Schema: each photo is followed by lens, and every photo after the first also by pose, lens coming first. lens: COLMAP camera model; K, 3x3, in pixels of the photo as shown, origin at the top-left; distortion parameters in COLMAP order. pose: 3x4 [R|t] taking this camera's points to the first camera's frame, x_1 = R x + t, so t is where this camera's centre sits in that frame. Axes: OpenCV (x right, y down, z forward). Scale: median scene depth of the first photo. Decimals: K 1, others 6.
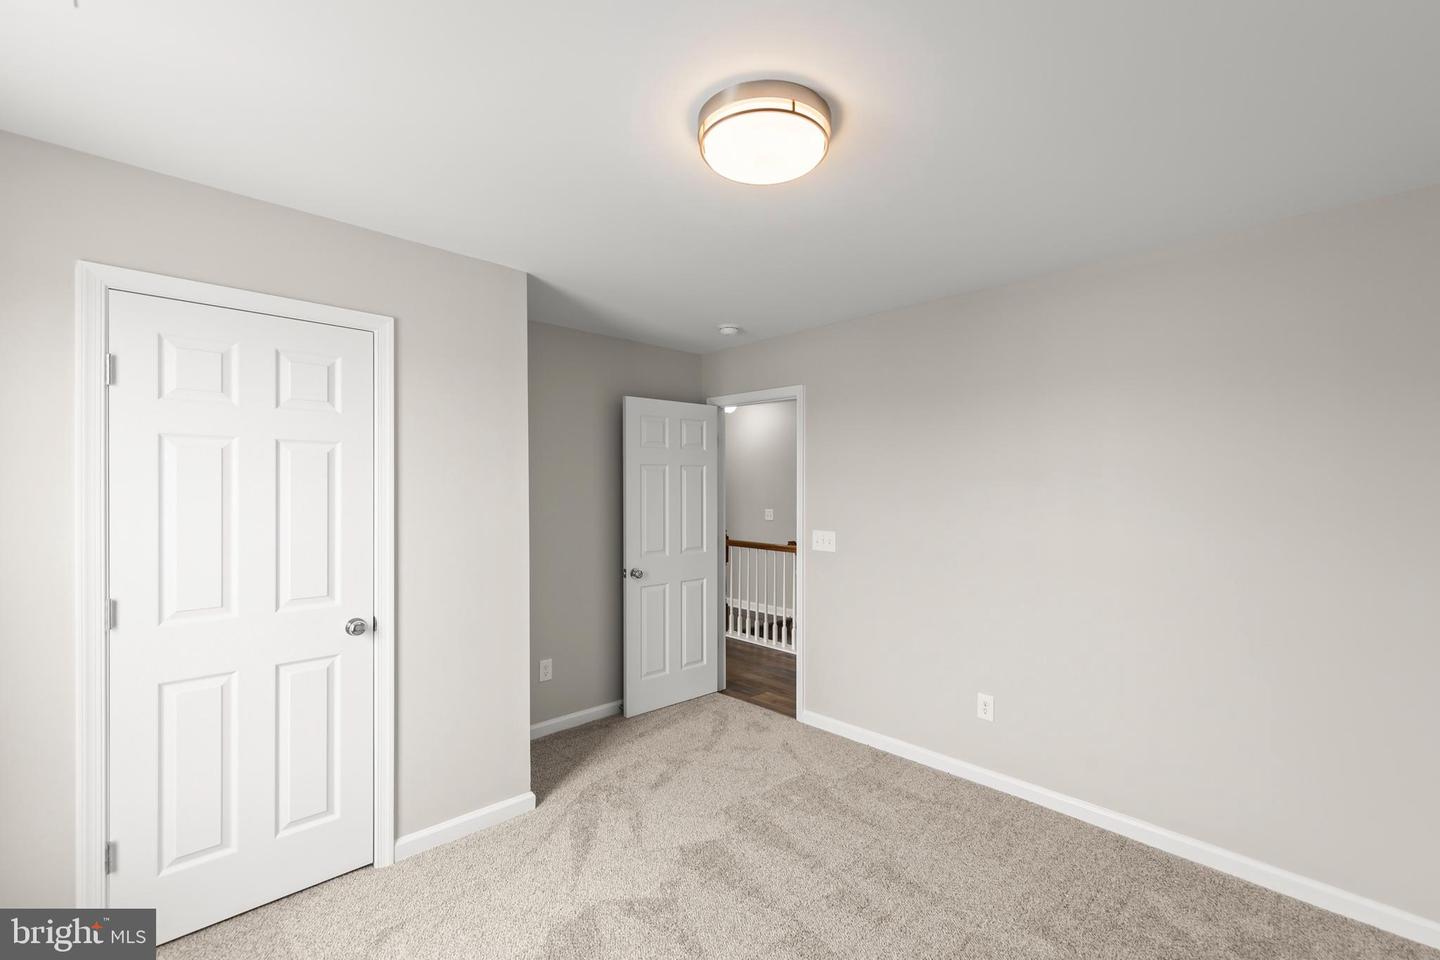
lens RADIAL K [[625.7, 0, 732.7], [0, 625.7, 486.8], [0, 0, 1]] dist [0.001719, 0.000833]
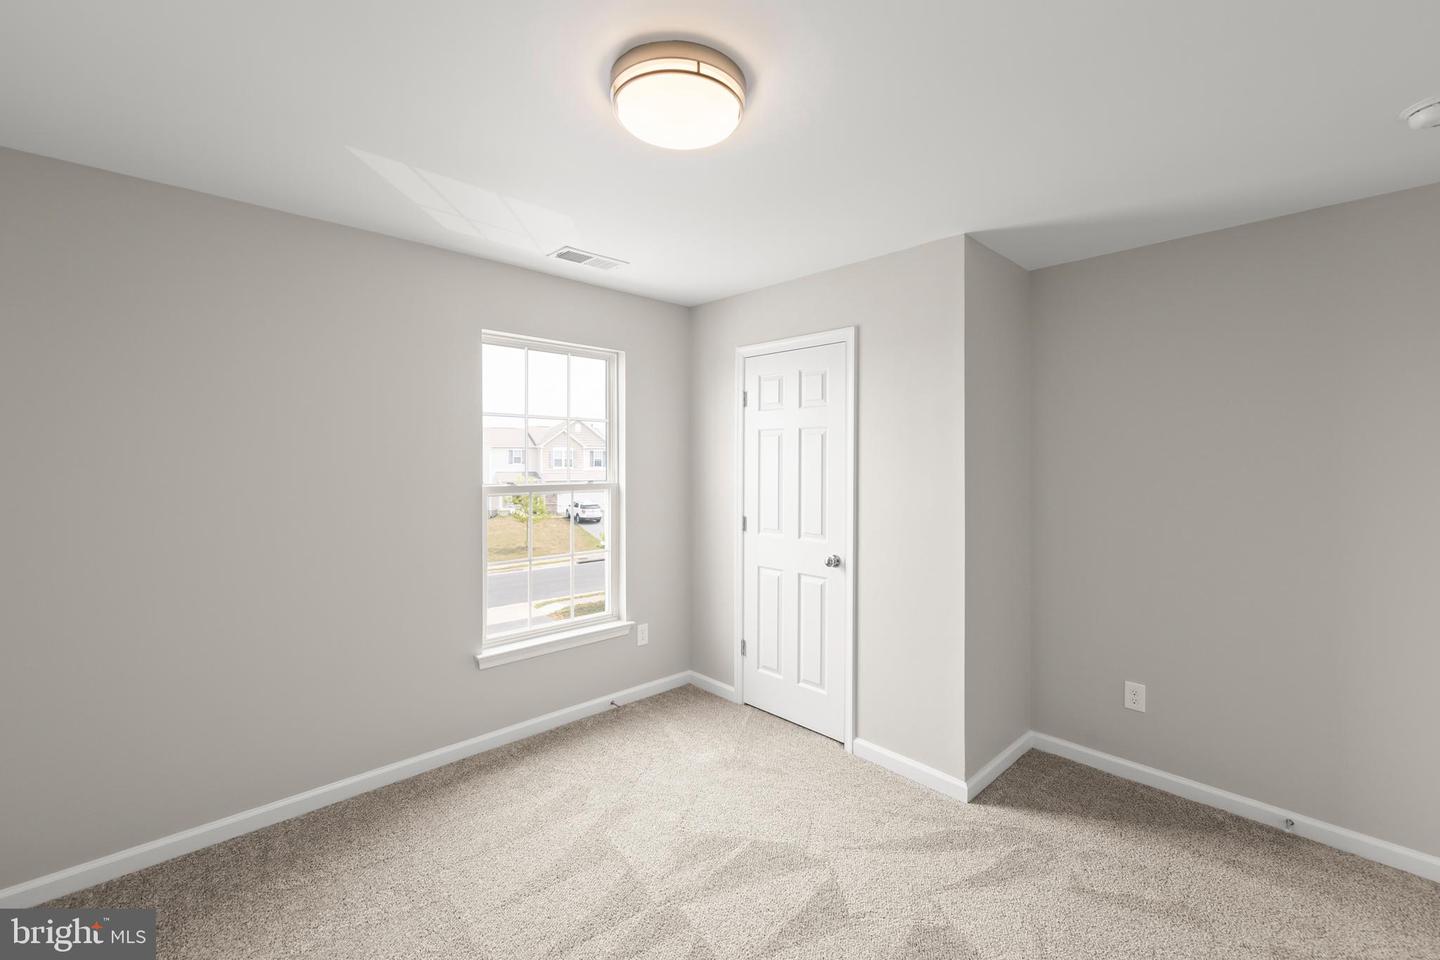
lens RADIAL K [[591.3, 0, 696.7], [0, 591.3, 450.9], [0, 0, 1]] dist [0.001086, 0.000186]
pose [[-0.047582, -0.015062, -0.998754, 0.720909], [0.000440, 0.999886, -0.015100, 0.003236], [0.998867, -0.001158, -0.047570, 0.780923]]
